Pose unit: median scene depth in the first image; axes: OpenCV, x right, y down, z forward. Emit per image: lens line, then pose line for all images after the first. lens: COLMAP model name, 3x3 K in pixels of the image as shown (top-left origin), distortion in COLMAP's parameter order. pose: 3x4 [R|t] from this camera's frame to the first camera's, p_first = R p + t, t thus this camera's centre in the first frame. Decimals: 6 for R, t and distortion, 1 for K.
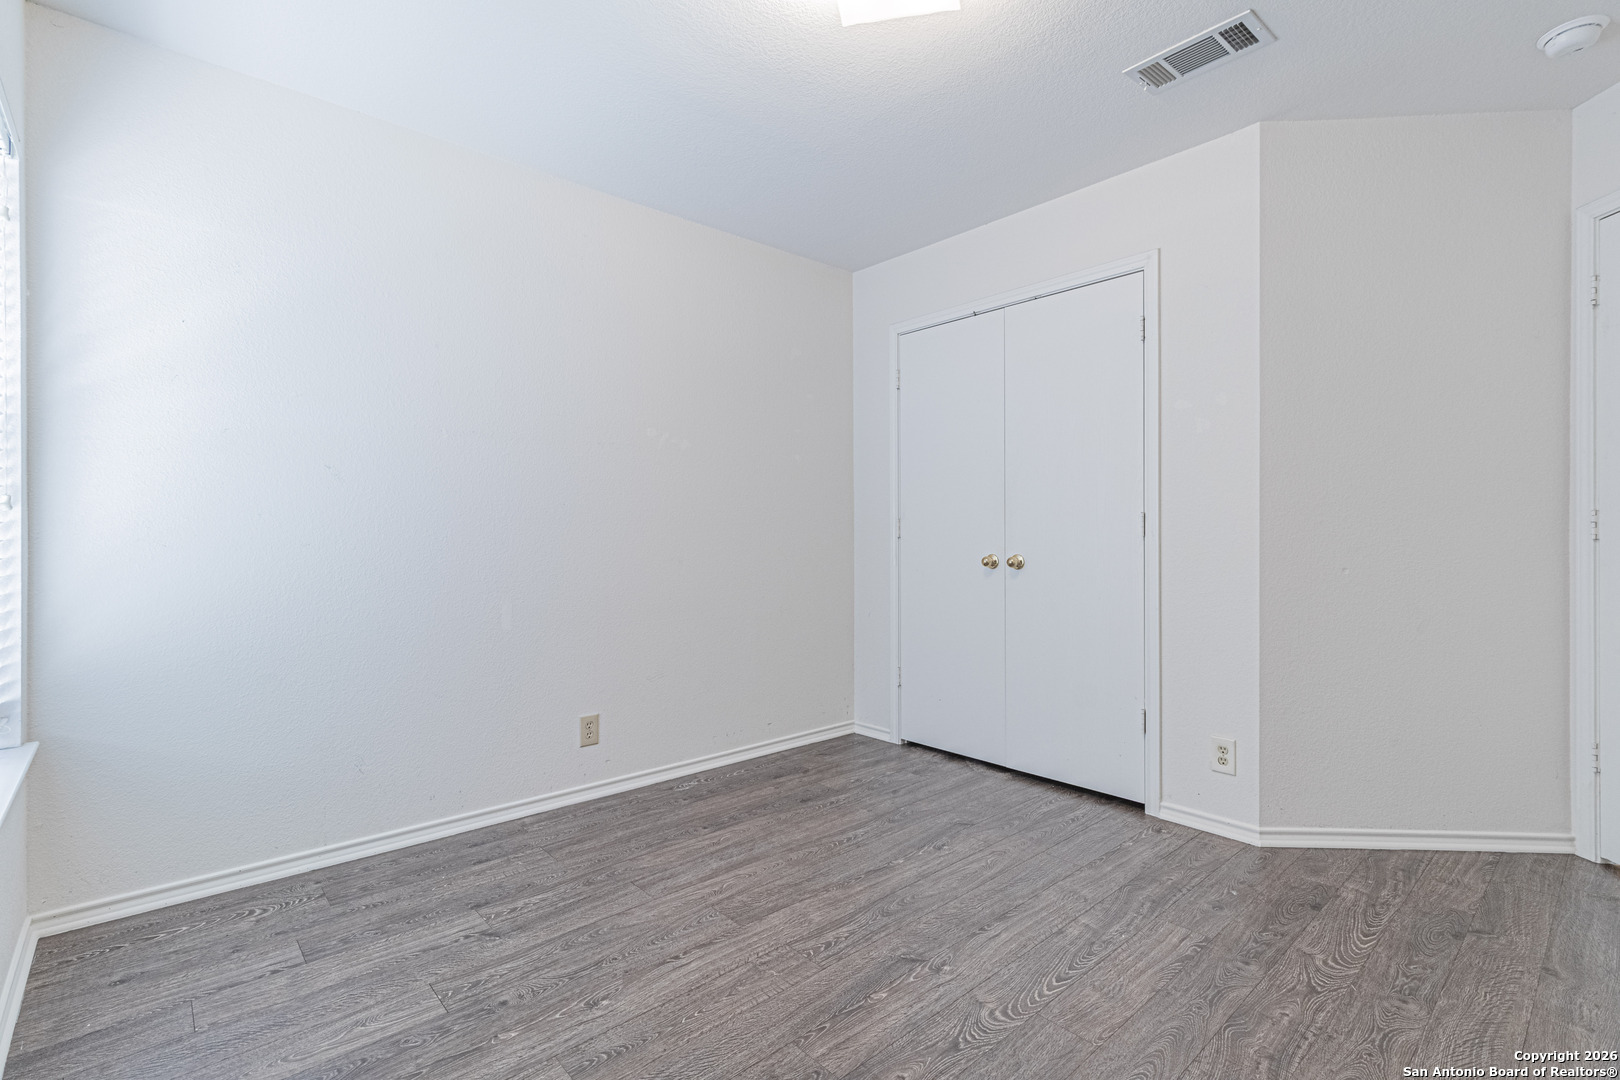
lens RADIAL K [[751.1, 0, 824.1], [0, 751.1, 534.7], [0, 0, 1]] dist [0.008480, 0.000363]
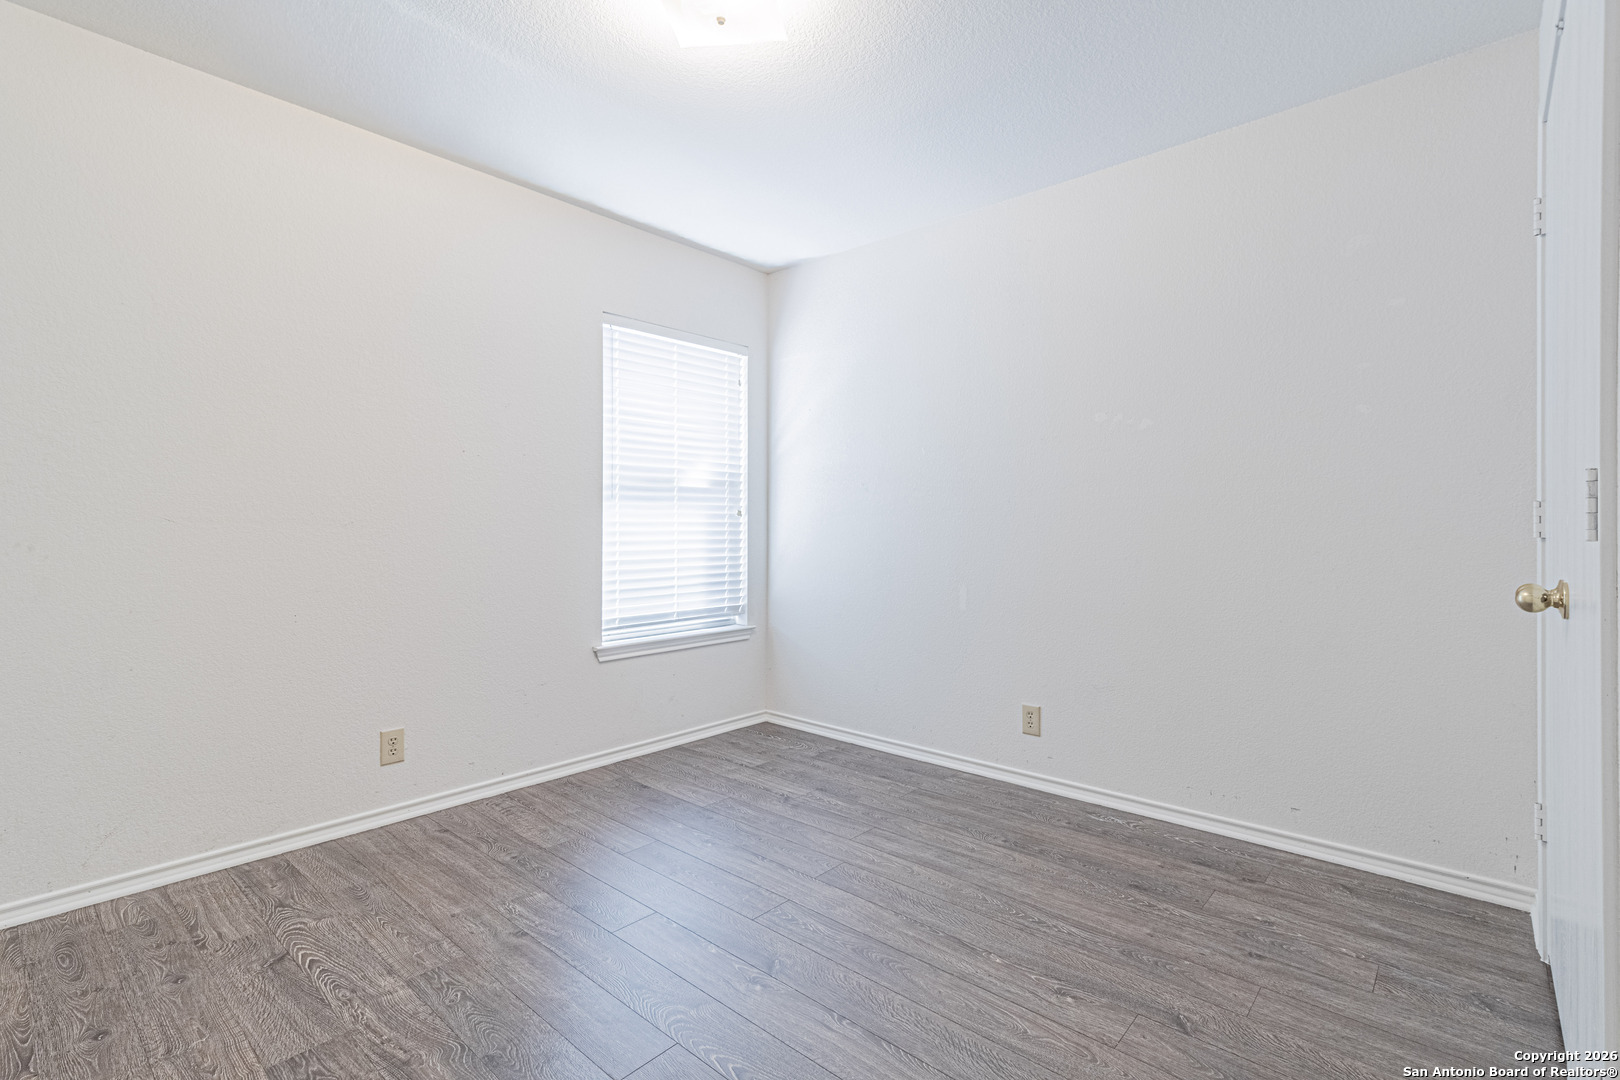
lens RADIAL K [[751.1, 0, 810.3], [0, 751.1, 539.2], [0, 0, 1]] dist [0.008480, 0.000363]
pose [[0.103876, 0.017744, -0.994432, 0.786083], [-0.004689, 0.999838, 0.017350, -0.004723], [0.994579, 0.002860, 0.103942, 0.689384]]
